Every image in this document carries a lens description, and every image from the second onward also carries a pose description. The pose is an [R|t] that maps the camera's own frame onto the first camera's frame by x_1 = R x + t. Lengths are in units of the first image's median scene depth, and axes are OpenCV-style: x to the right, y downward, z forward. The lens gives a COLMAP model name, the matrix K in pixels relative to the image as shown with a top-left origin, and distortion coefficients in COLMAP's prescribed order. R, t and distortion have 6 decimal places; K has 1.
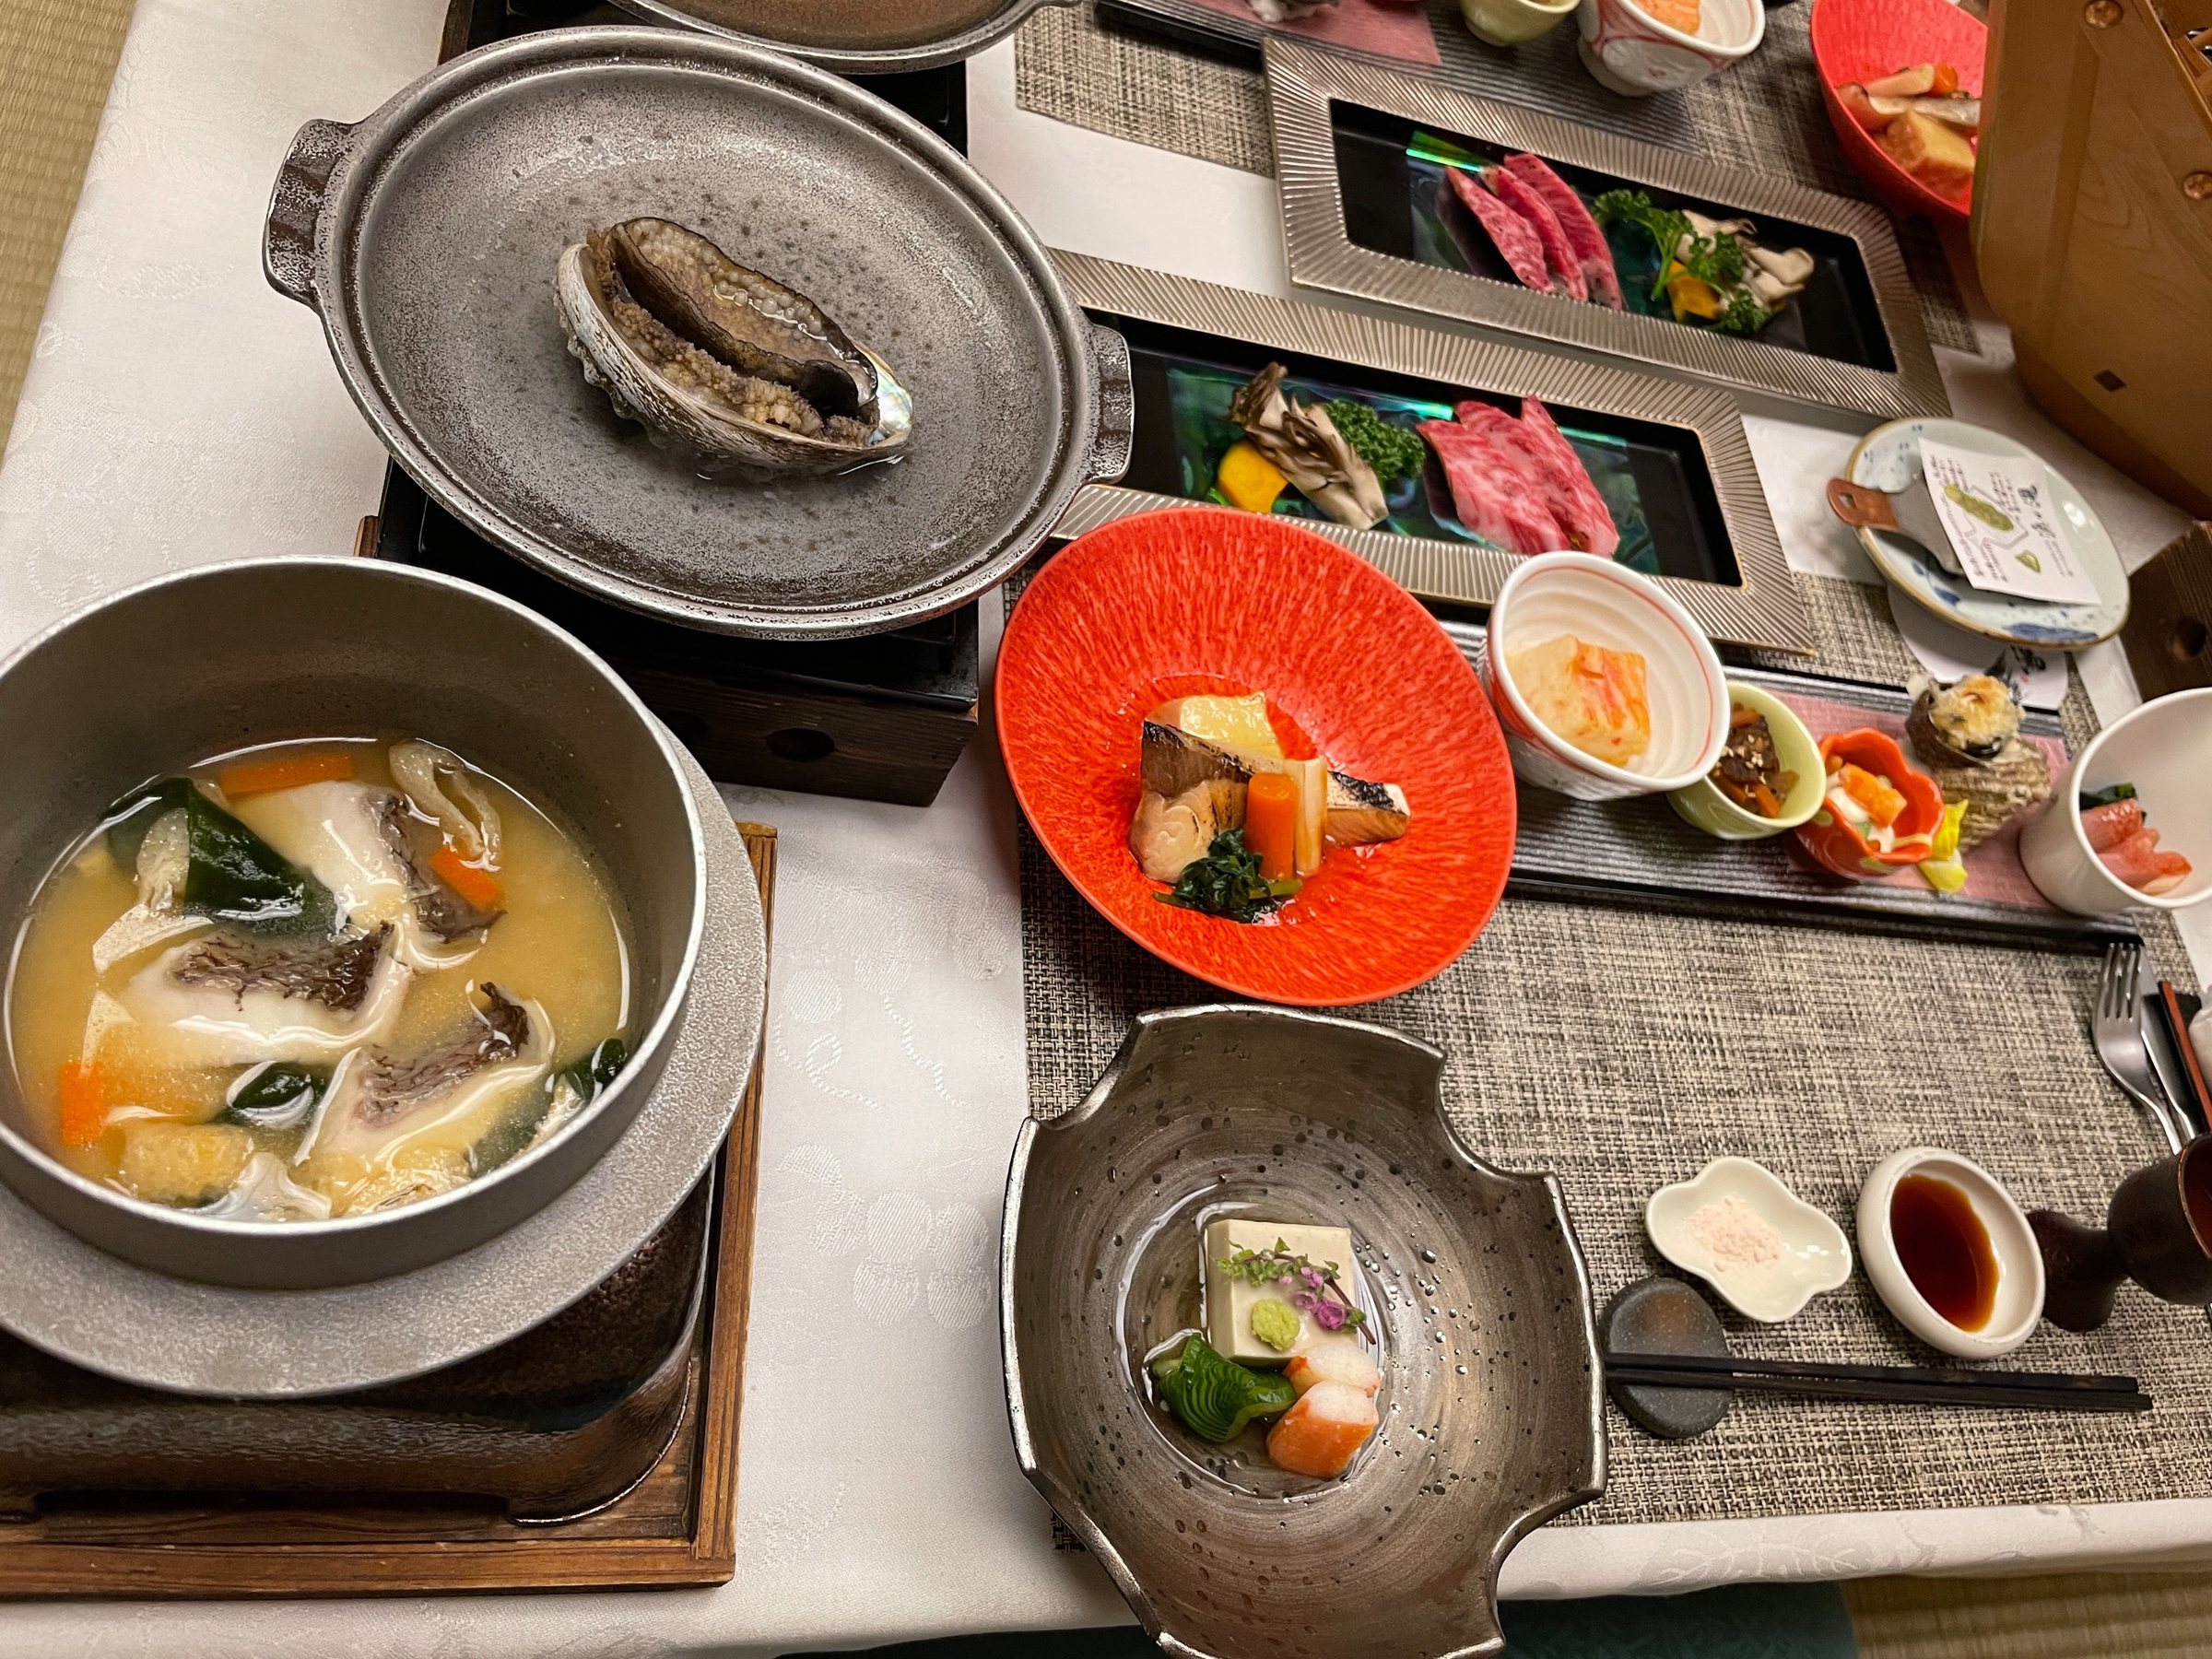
lens RADIAL K [[1679.9, 0, 1082.8], [0, 1679.9, 822.2], [0, 0, 1]] dist [0.063975, -0.078858]
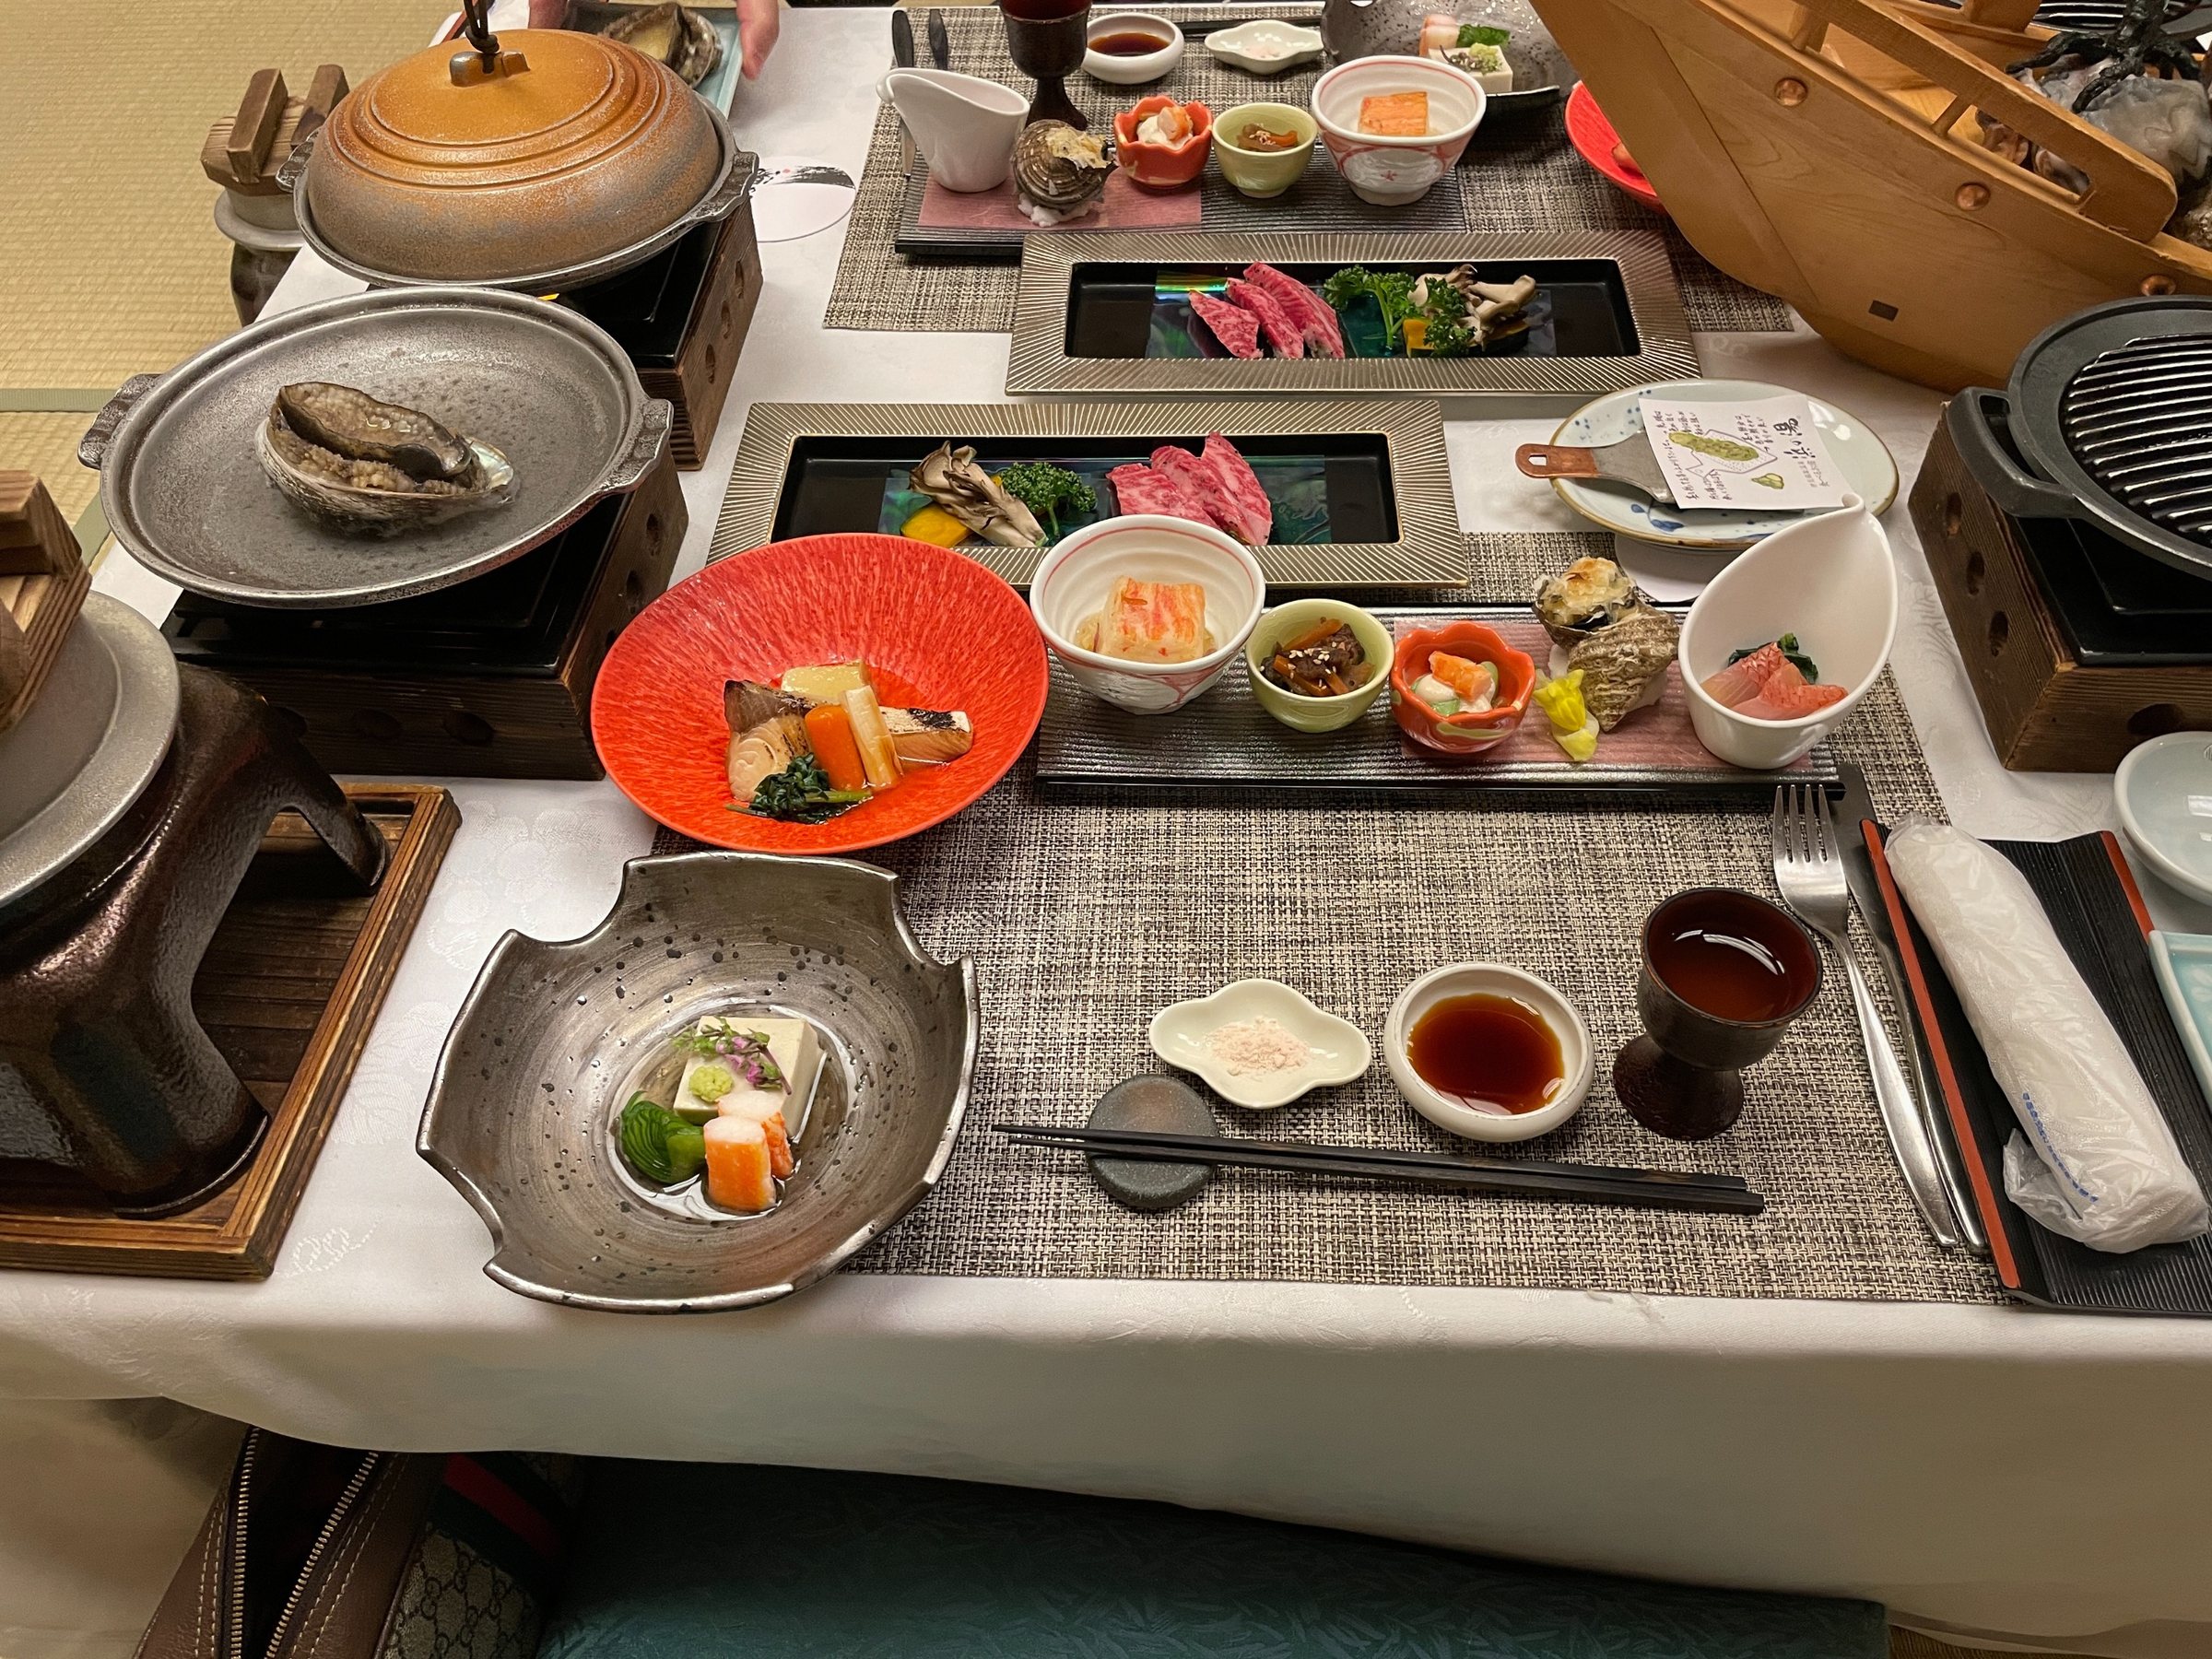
lens RADIAL K [[1679.9, 0, 1115.9], [0, 1679.9, 836.8], [0, 0, 1]] dist [0.063975, -0.078858]
pose [[0.926443, -0.160248, -0.340622, 0.660971], [0.075251, 0.965440, -0.249526, 0.360203], [0.368836, 0.205539, 0.906484, -0.025330]]
